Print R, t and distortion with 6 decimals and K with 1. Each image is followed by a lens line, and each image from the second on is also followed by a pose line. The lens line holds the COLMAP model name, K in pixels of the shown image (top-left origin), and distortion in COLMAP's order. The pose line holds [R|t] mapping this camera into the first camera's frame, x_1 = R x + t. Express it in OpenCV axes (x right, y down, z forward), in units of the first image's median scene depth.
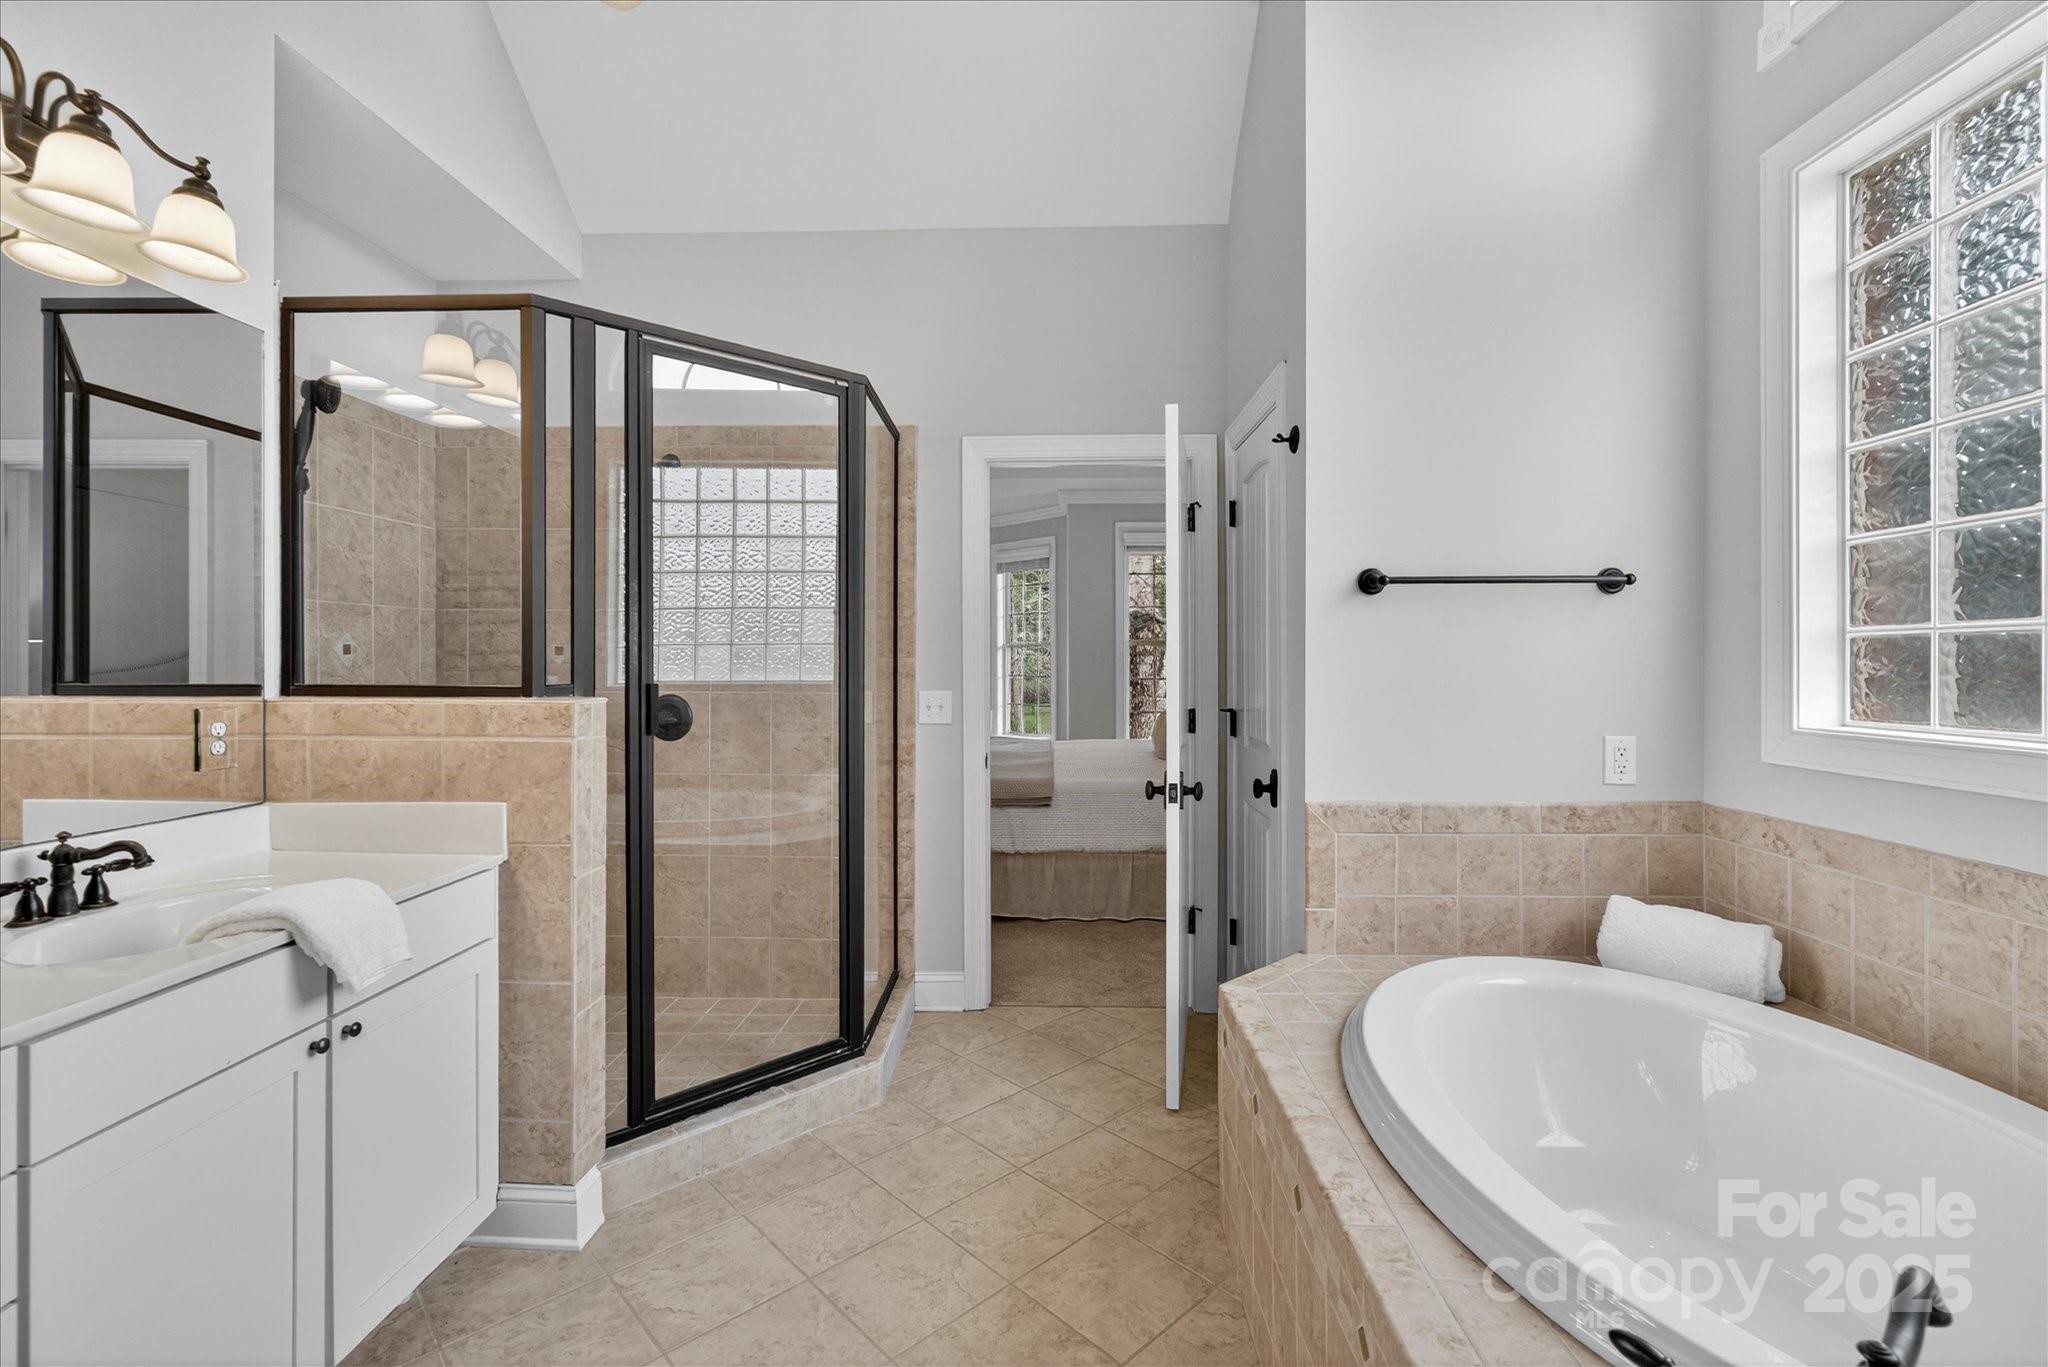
lens RADIAL K [[940.5, 0, 1022.8], [0, 940.5, 666.2], [0, 0, 1]] dist [0.000687, 0.000552]
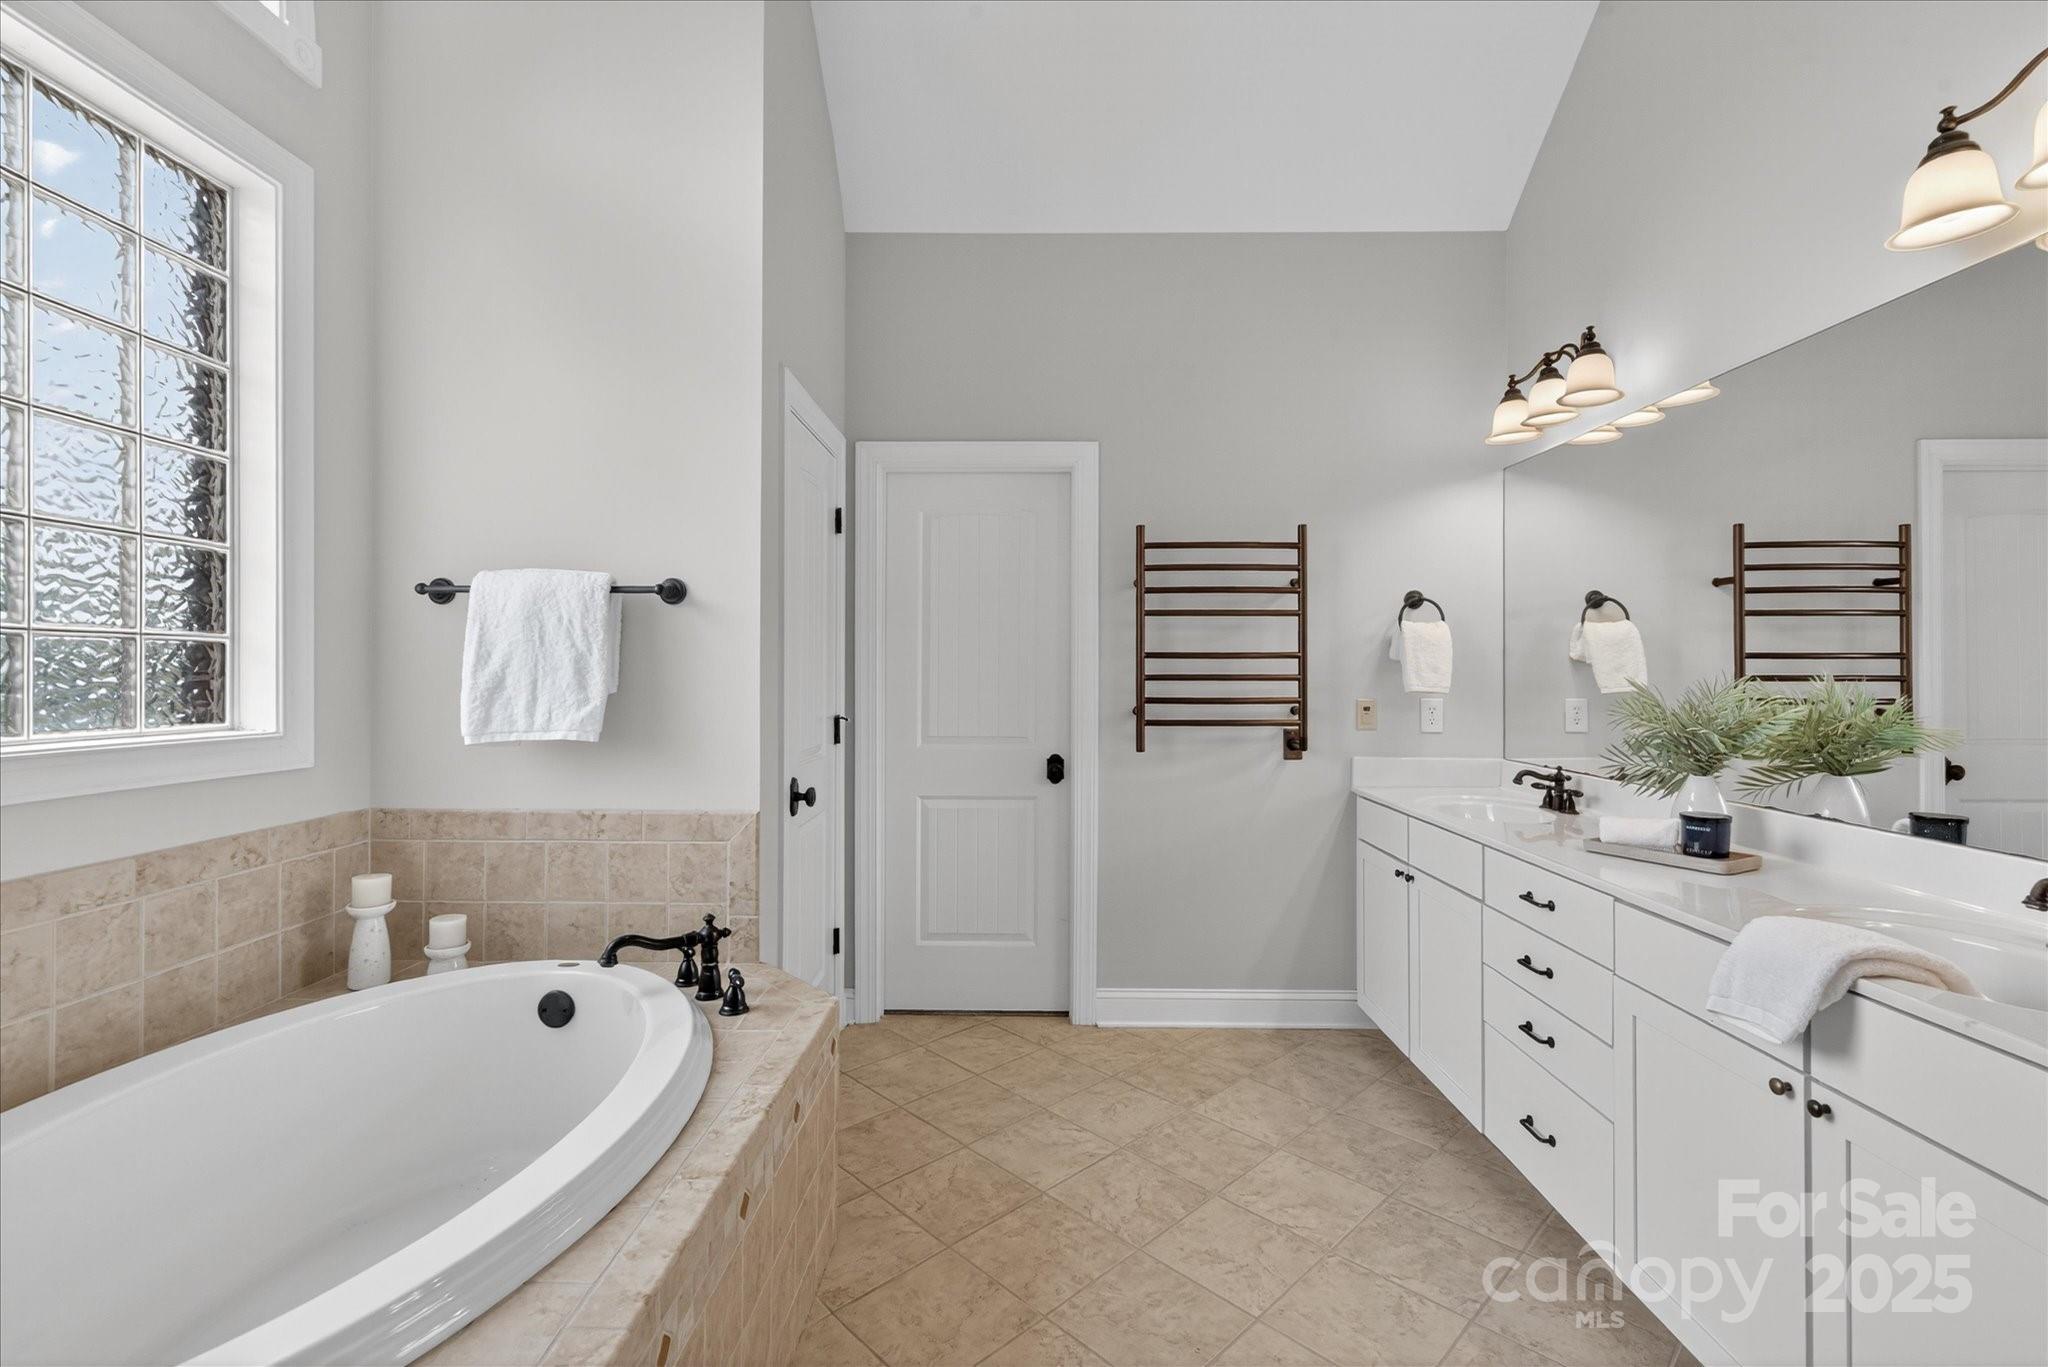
lens RADIAL K [[940.5, 0, 1022.8], [0, 940.5, 666.2], [0, 0, 1]] dist [0.000687, 0.000552]
pose [[-0.999930, 0.002936, -0.011487, 0.005719], [0.002955, 0.999994, -0.001582, -0.006951], [0.011482, -0.001616, -0.999933, 1.998929]]
